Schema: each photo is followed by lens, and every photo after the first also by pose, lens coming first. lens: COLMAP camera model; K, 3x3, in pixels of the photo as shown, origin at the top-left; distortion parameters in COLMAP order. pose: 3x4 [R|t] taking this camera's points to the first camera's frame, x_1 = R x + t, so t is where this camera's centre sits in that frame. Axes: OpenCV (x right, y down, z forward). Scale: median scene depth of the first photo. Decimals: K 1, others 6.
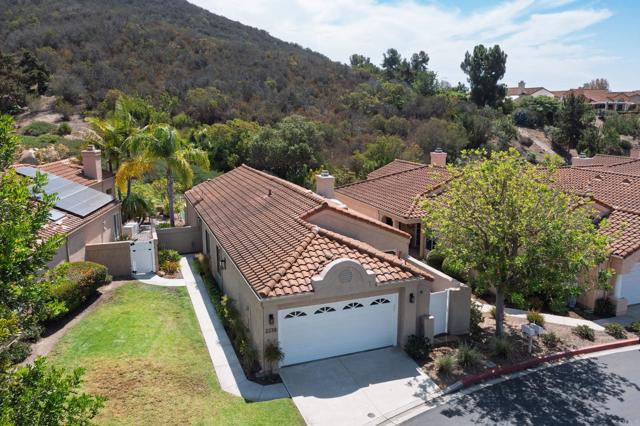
lens RADIAL K [[504.2, 0, 320.0], [0, 504.2, 213.0], [0, 0, 1]] dist [-0.002369, 0.006968]
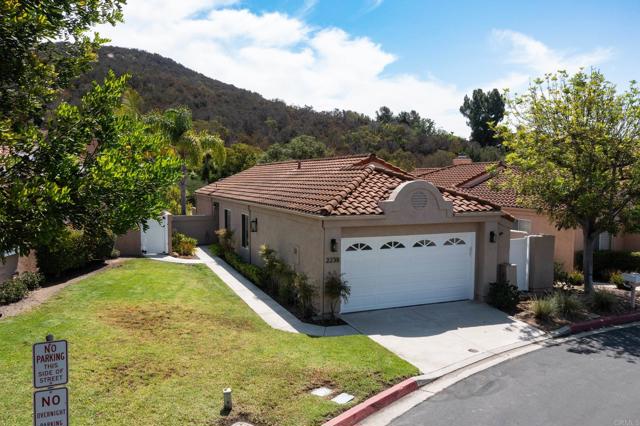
lens RADIAL K [[507.2, 0, 319.1], [0, 507.2, 207.9], [0, 0, 1]] dist [0.004680, 0.008973]
pose [[0.999740, 0.003622, 0.022513, -0.121956], [-0.000390, 0.989874, -0.141946, 0.235761], [-0.022800, 0.141901, 0.989618, 0.164320]]
